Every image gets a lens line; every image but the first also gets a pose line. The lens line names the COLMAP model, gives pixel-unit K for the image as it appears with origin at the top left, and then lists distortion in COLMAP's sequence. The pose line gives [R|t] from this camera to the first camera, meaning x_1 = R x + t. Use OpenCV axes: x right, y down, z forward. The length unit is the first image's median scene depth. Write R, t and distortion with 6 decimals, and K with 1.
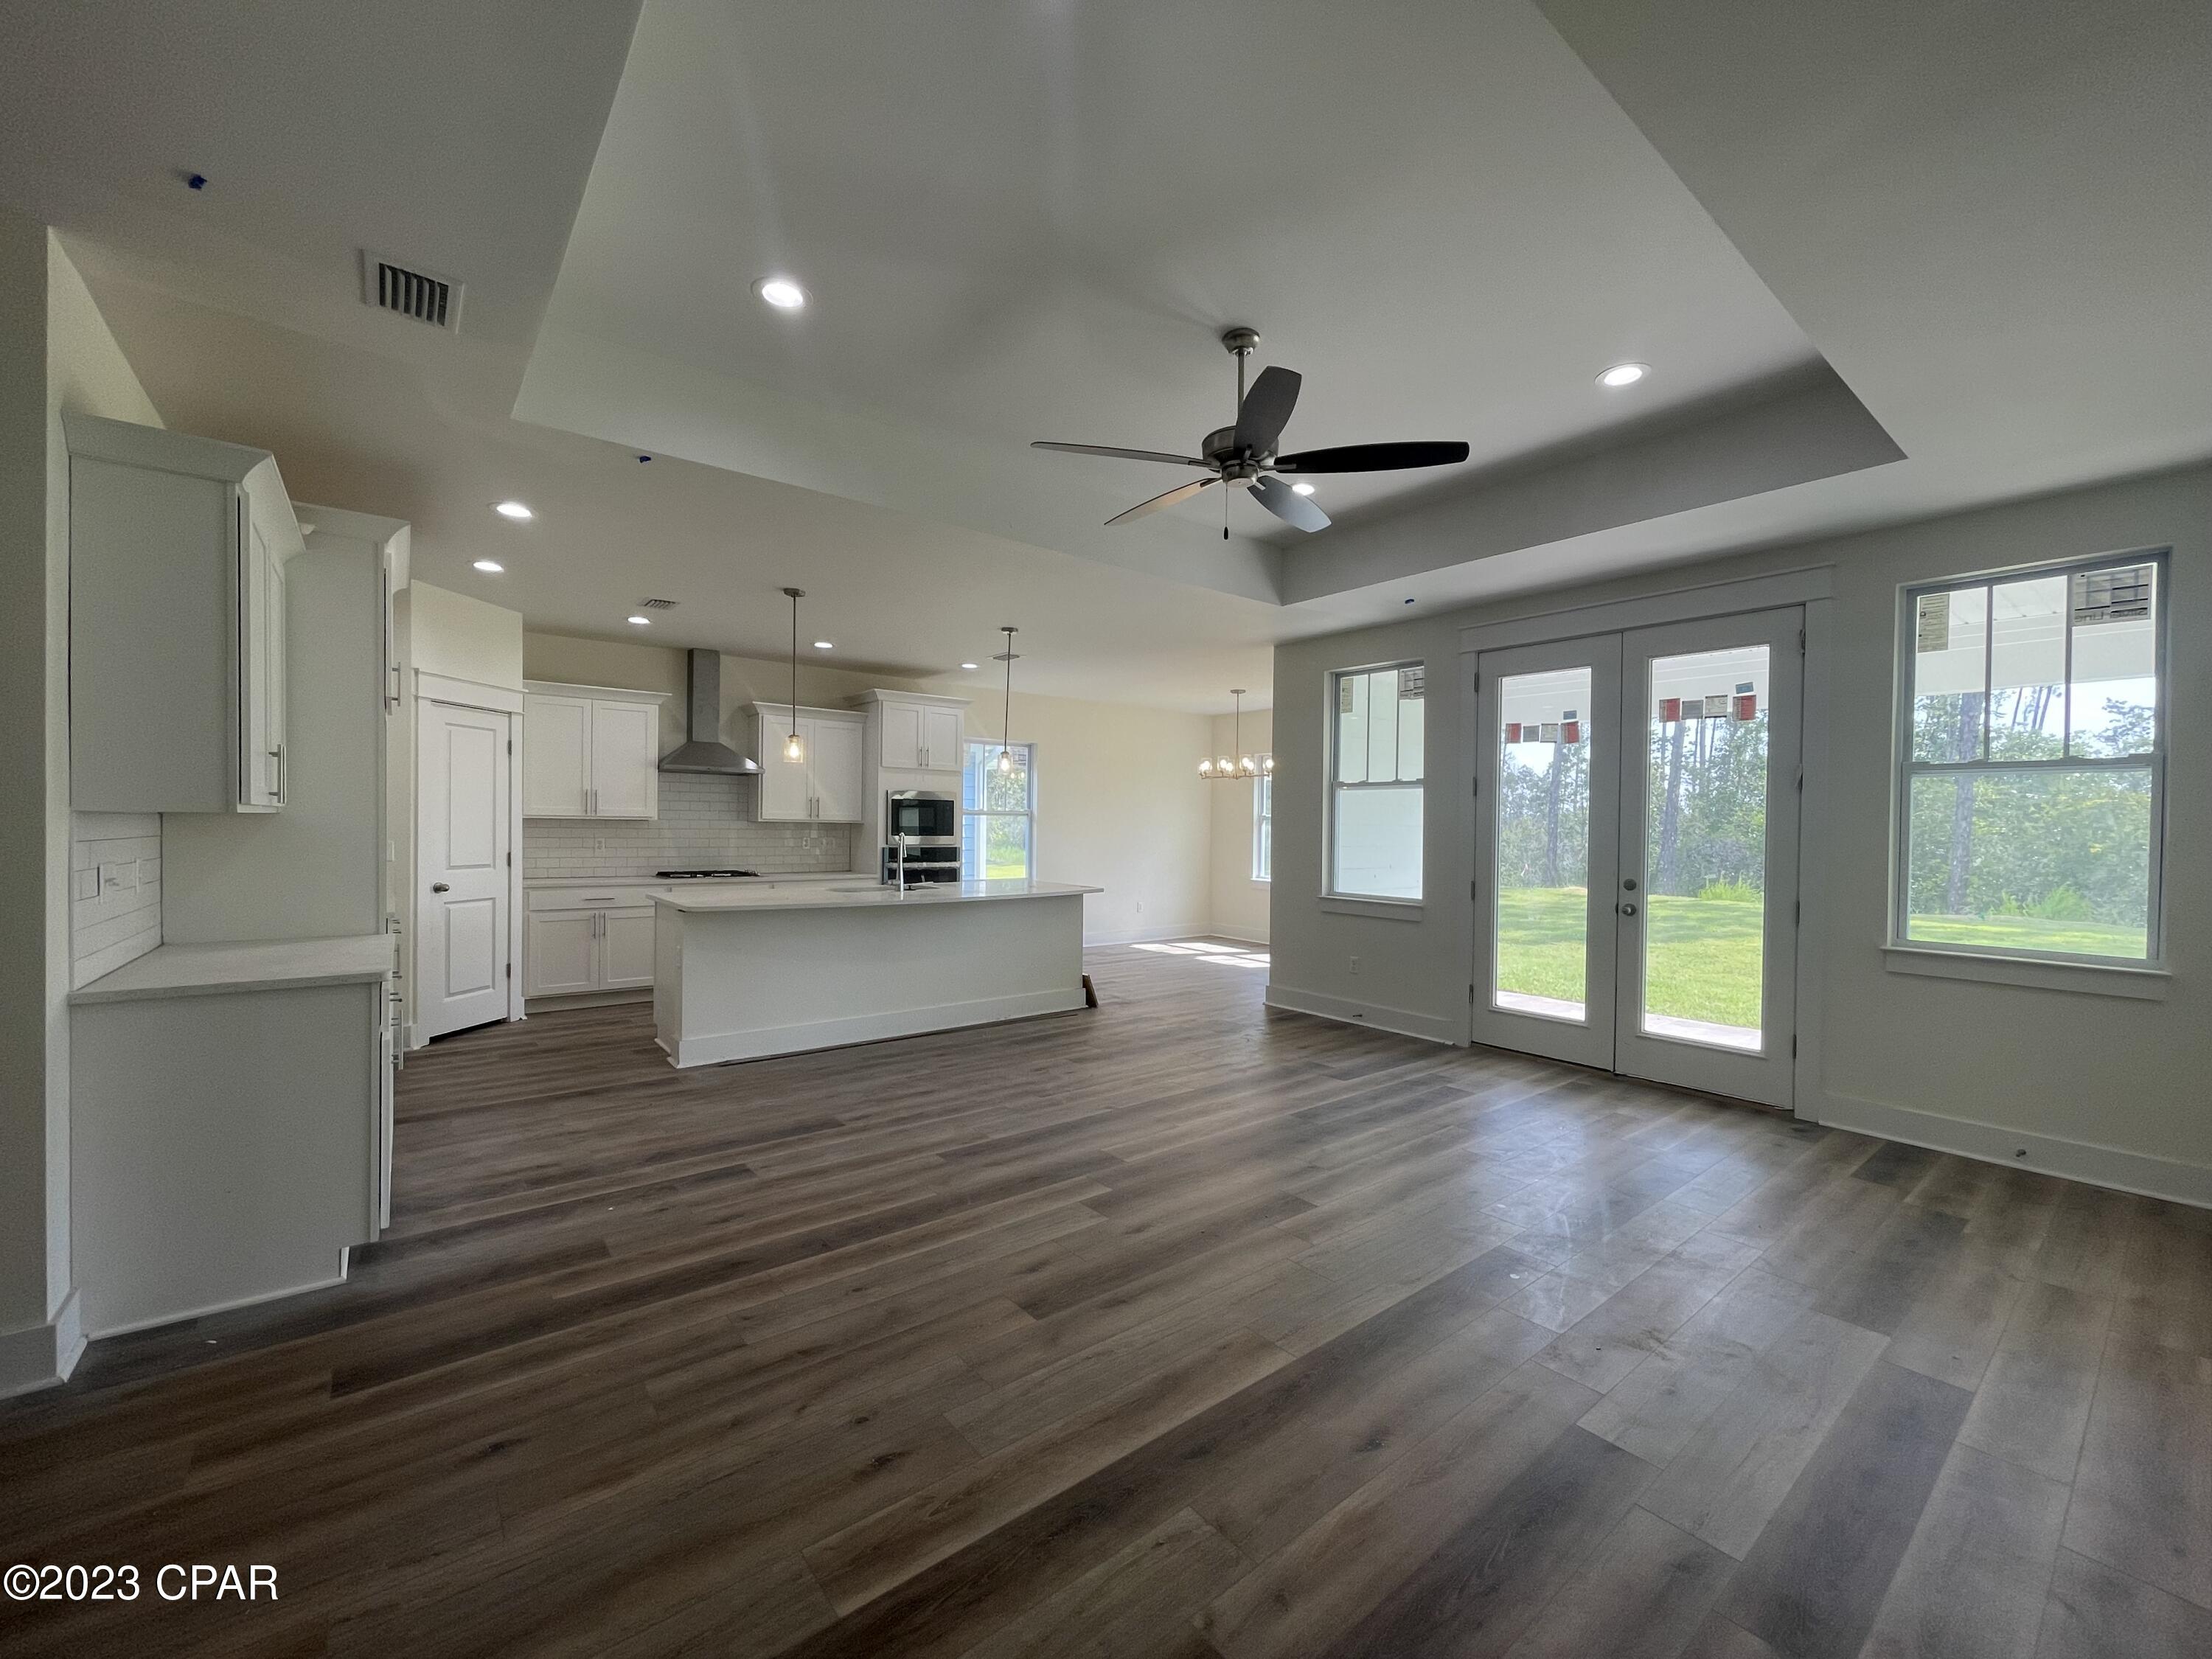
lens RADIAL K [[892.2, 0, 1101.7], [0, 892.2, 838.1], [0, 0, 1]] dist [0.001552, 0.000349]
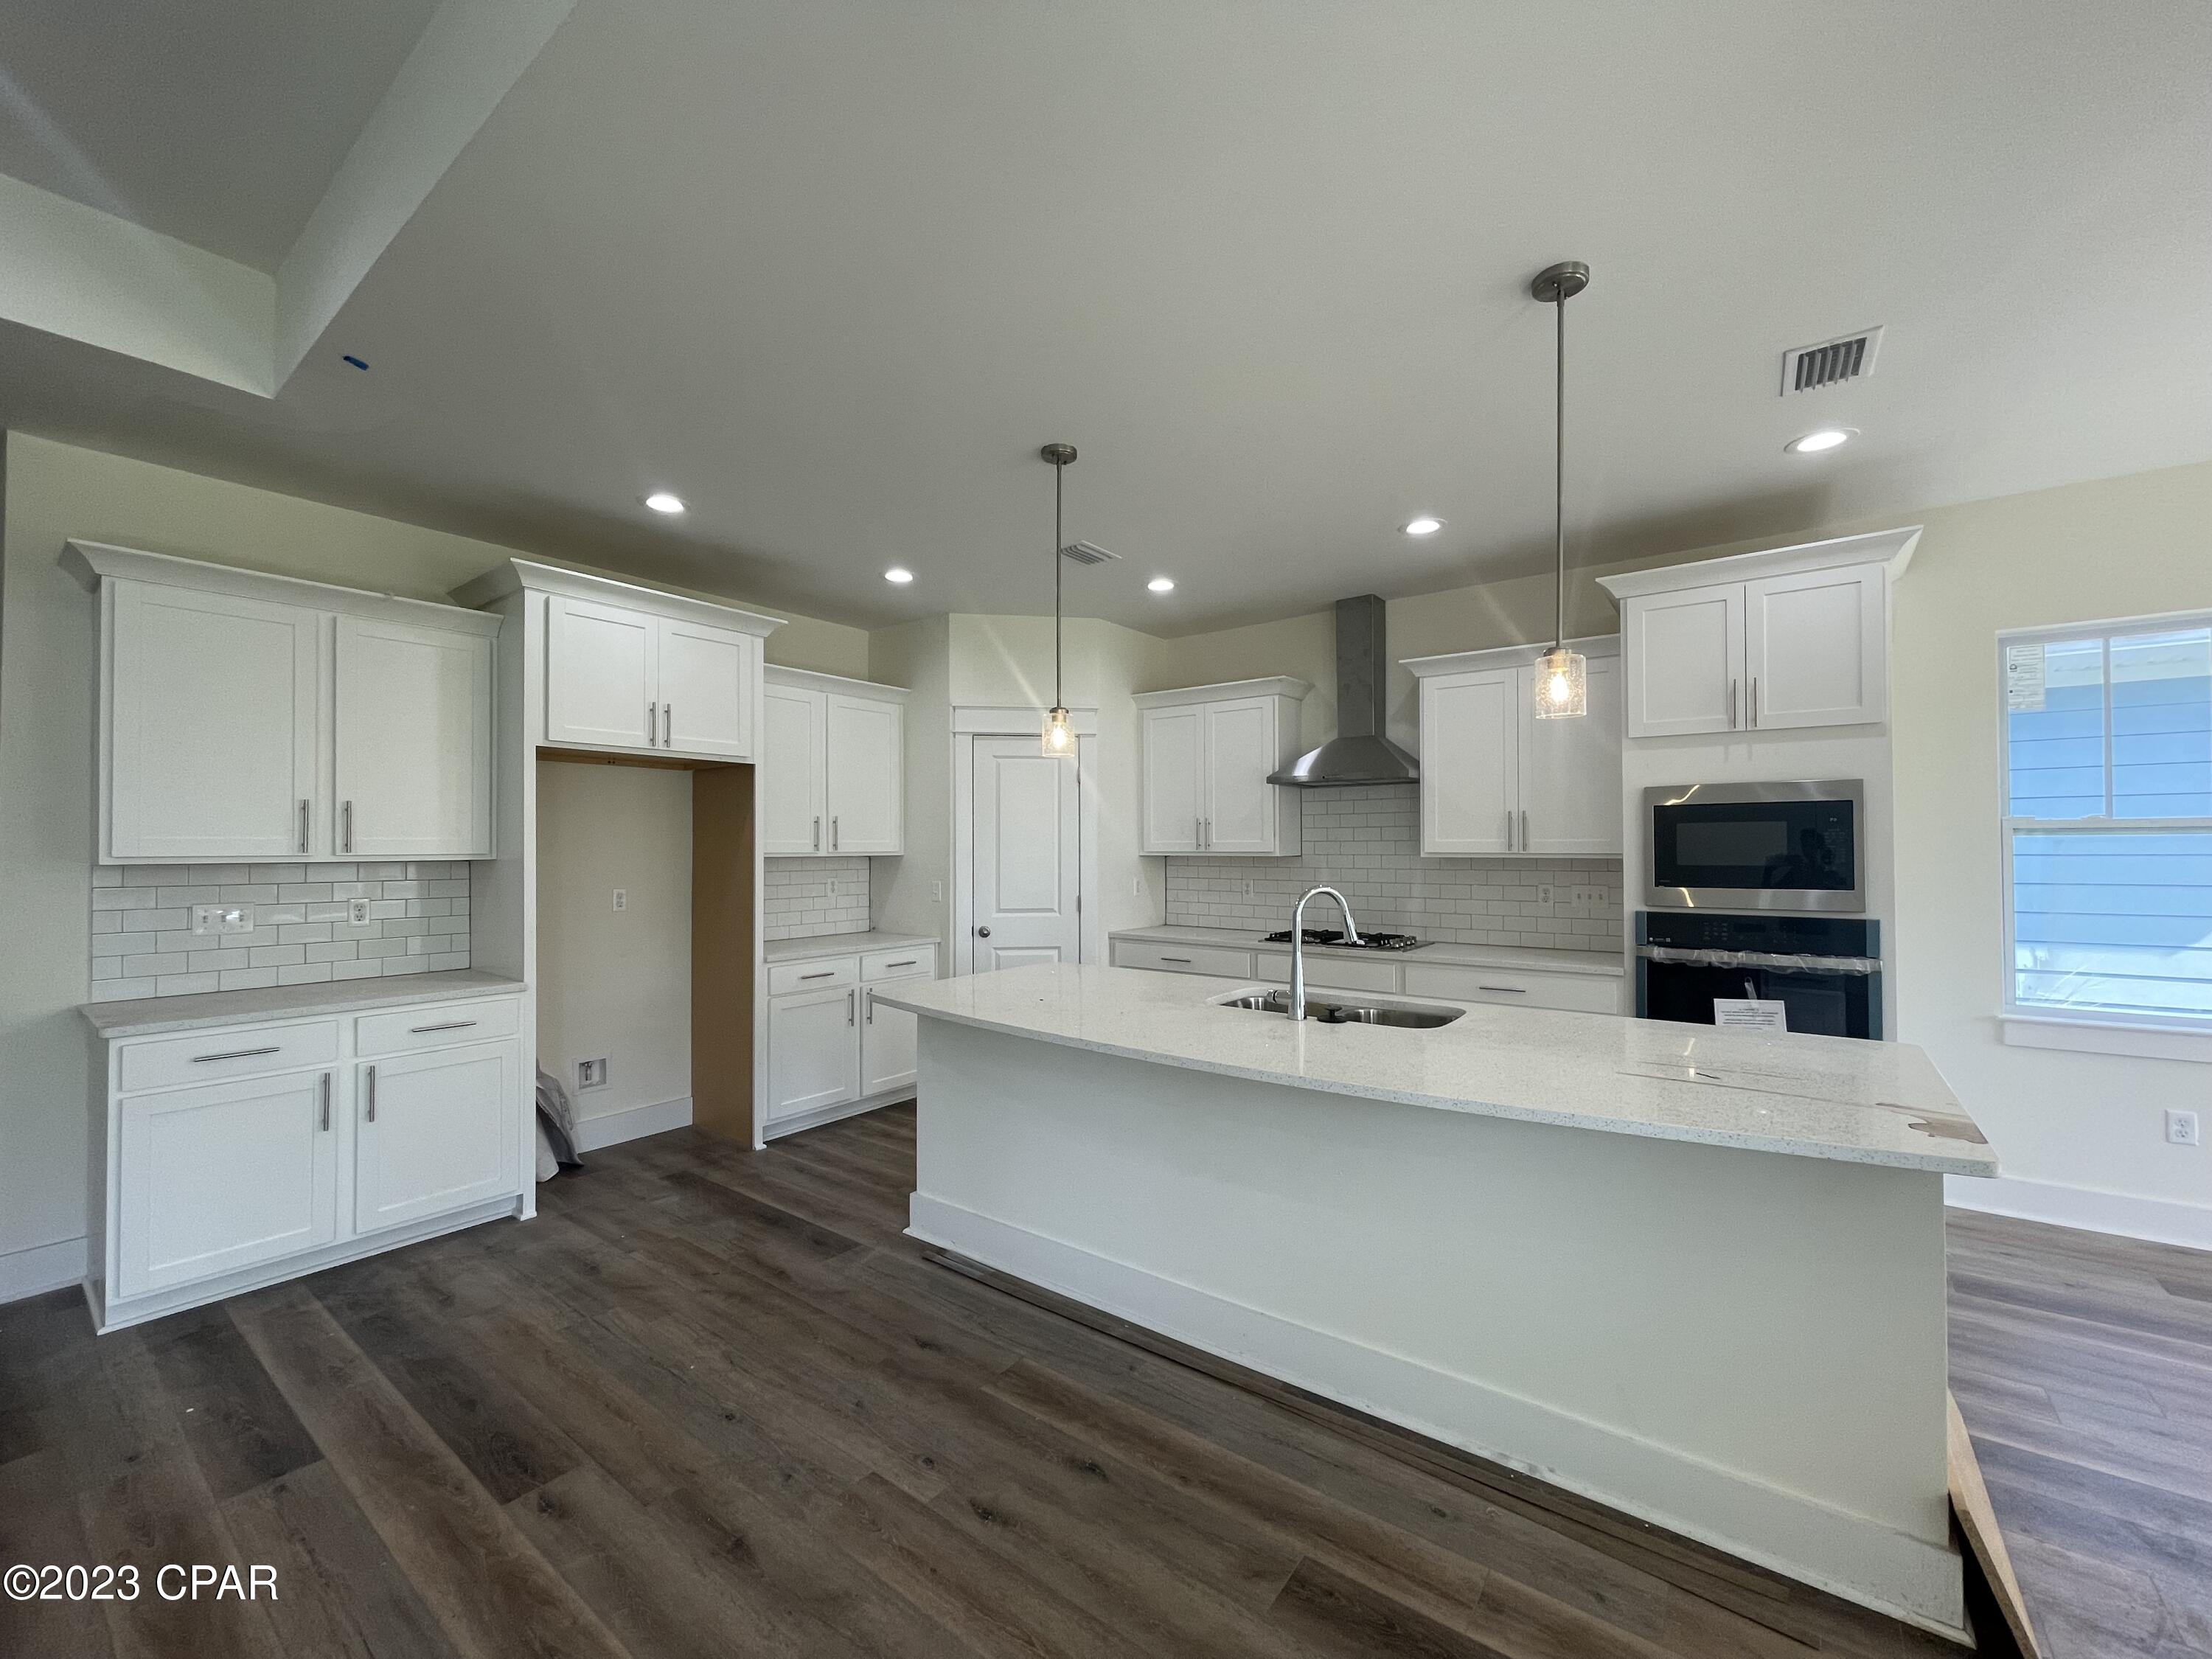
lens RADIAL K [[892.2, 0, 1101.7], [0, 892.2, 838.1], [0, 0, 1]] dist [0.001552, 0.000349]
pose [[0.246751, -0.023816, -0.968786, 0.163573], [-0.007550, 0.999620, -0.026497, -0.015903], [0.969050, 0.013853, 0.246477, 0.731190]]
